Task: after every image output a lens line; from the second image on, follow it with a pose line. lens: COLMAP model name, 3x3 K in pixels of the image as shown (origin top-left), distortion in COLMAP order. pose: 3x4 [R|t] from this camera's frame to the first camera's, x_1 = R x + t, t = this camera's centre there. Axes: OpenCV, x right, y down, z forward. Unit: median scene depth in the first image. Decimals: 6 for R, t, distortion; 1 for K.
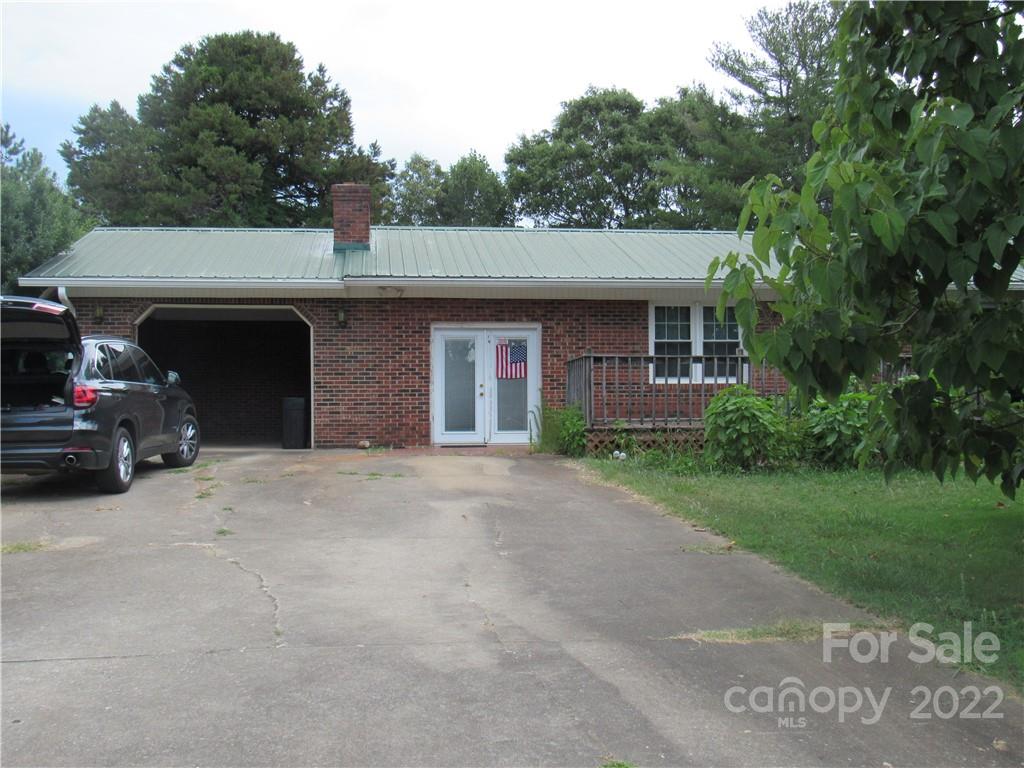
lens RADIAL K [[1115.3, 0, 512.0], [0, 1115.3, 384.0], [0, 0, 1]] dist [-0.022509, 0.002955]
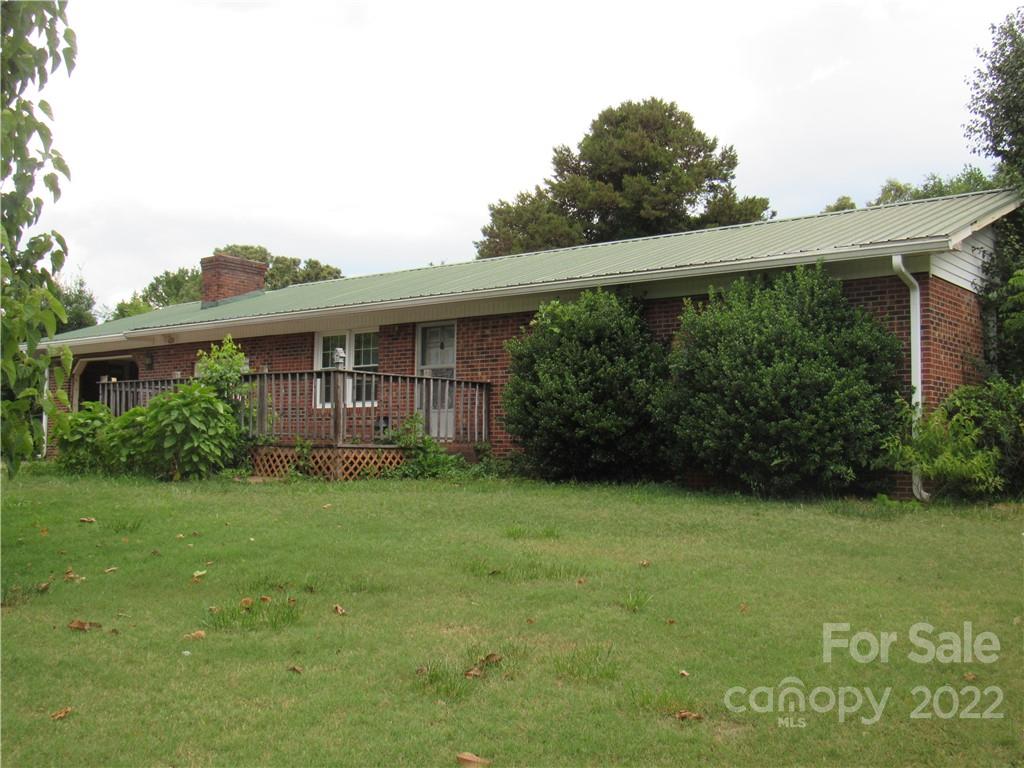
lens RADIAL K [[1115.3, 0, 512.0], [0, 1115.3, 384.0], [0, 0, 1]] dist [-0.022509, 0.002955]
pose [[0.705367, -0.031884, -0.708125, 1.040629], [0.029308, 0.999445, -0.015807, -0.001500], [0.708237, -0.009604, 0.705910, 0.378113]]
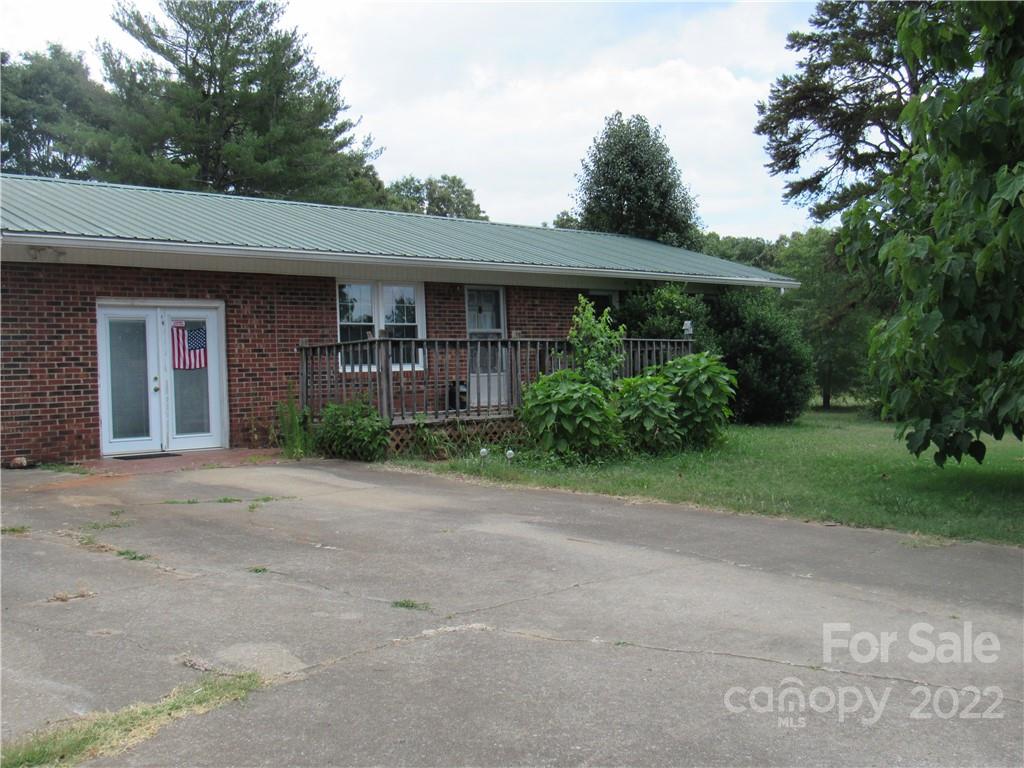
lens RADIAL K [[1115.3, 0, 512.0], [0, 1115.3, 384.0], [0, 0, 1]] dist [-0.022509, 0.002955]
pose [[0.805542, -0.024388, 0.592037, -0.293956], [0.018236, 0.999700, 0.016370, -0.003036], [-0.592259, -0.002391, 0.805744, 0.216212]]
